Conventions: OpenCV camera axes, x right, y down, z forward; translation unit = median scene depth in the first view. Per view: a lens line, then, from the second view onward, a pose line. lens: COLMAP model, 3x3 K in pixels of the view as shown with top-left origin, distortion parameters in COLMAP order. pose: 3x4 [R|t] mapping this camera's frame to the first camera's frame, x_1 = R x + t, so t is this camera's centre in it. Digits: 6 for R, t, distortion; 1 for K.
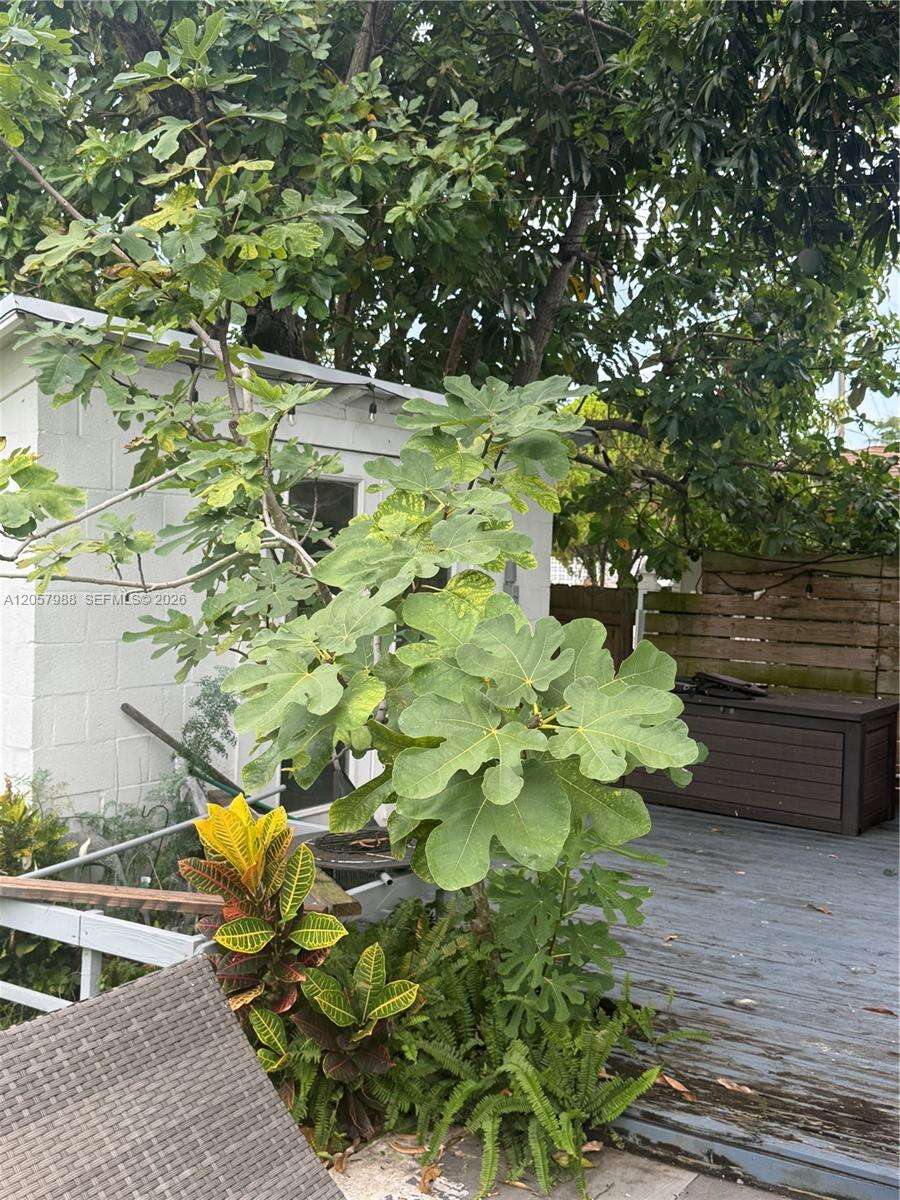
lens RADIAL K [[1300.2, 0, 450.1], [0, 1300.2, 601.7], [0, 0, 1]] dist [0.062804, 0.000000]
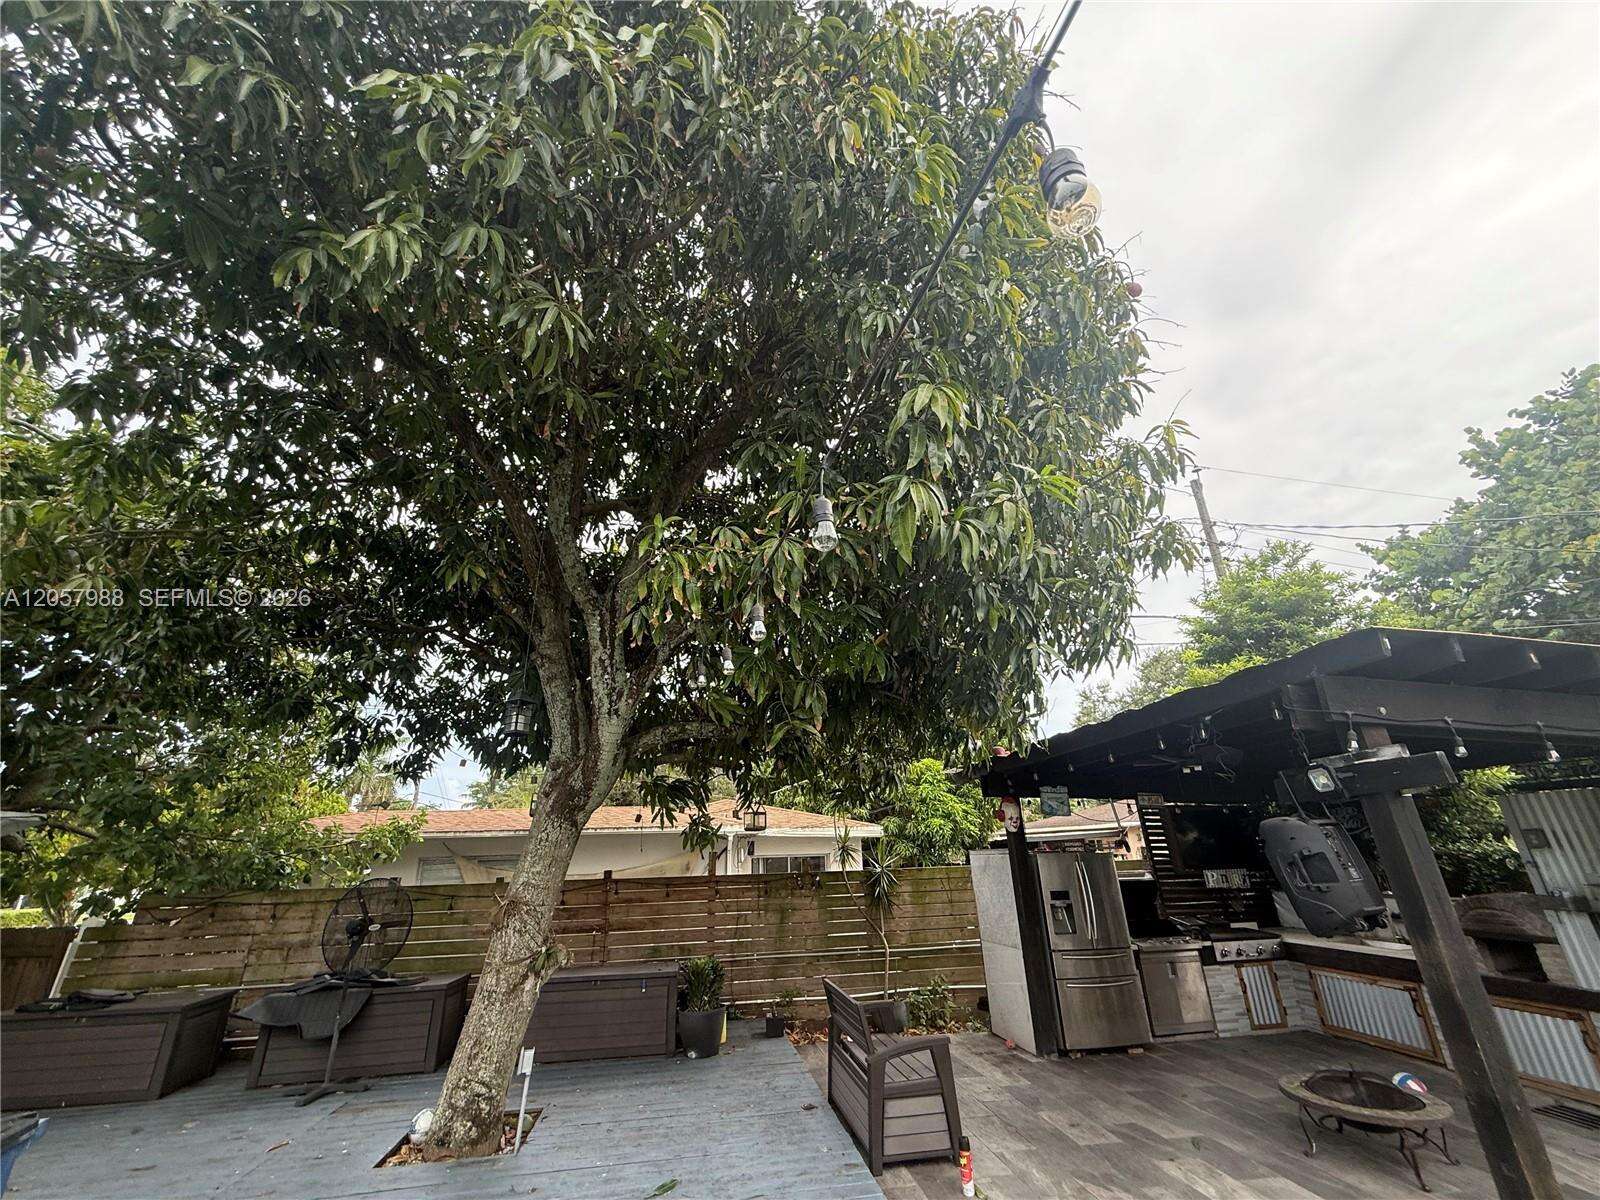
lens RADIAL K [[639.7, 0, 792.7], [0, 639.7, 595.3], [0, 0, 1]] dist [0.000555, -0.000006]
pose [[0.726665, 0.207850, 0.654794, 0.495211], [0.079454, 0.921310, -0.380624, -0.041988], [-0.682381, 0.328613, 0.652970, -0.384945]]
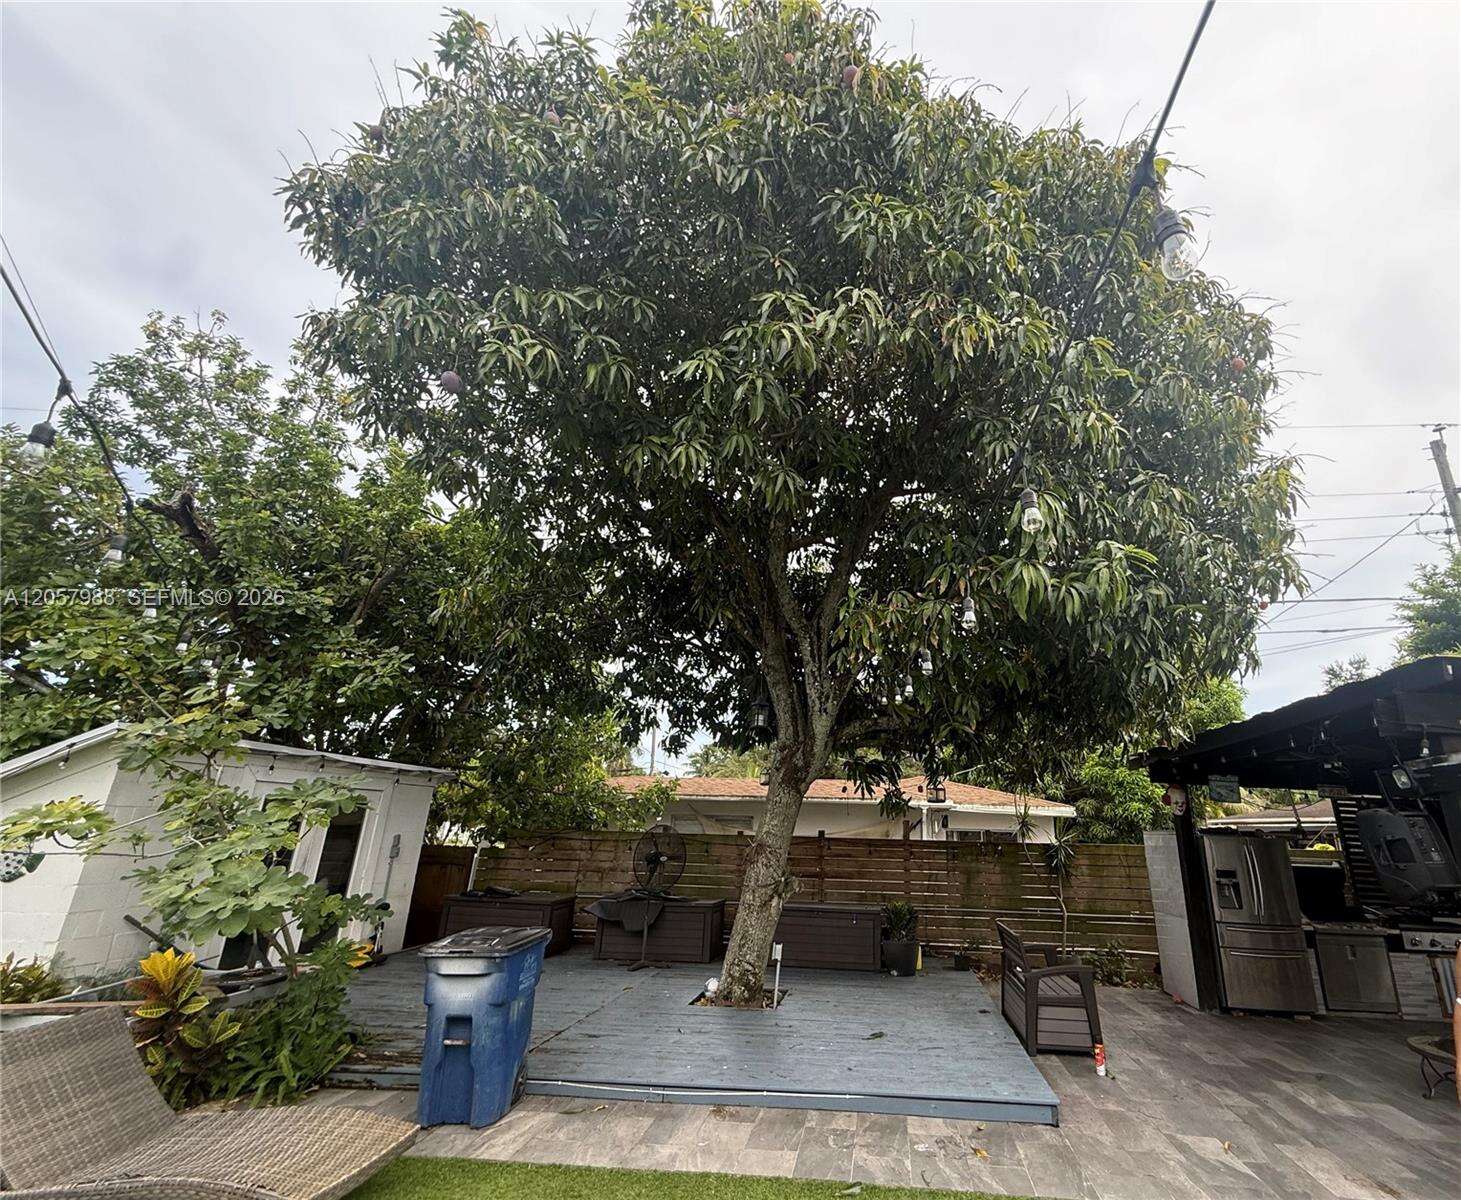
lens RADIAL K [[651.2, 0, 814.0], [0, 651.2, 614.1], [0, 0, 1]] dist [-0.000860, -0.000133]
pose [[0.880491, 0.138118, 0.453497, 0.259702], [0.023374, 0.942805, -0.332524, -0.005302], [-0.473487, 0.303385, 0.826903, -0.756653]]
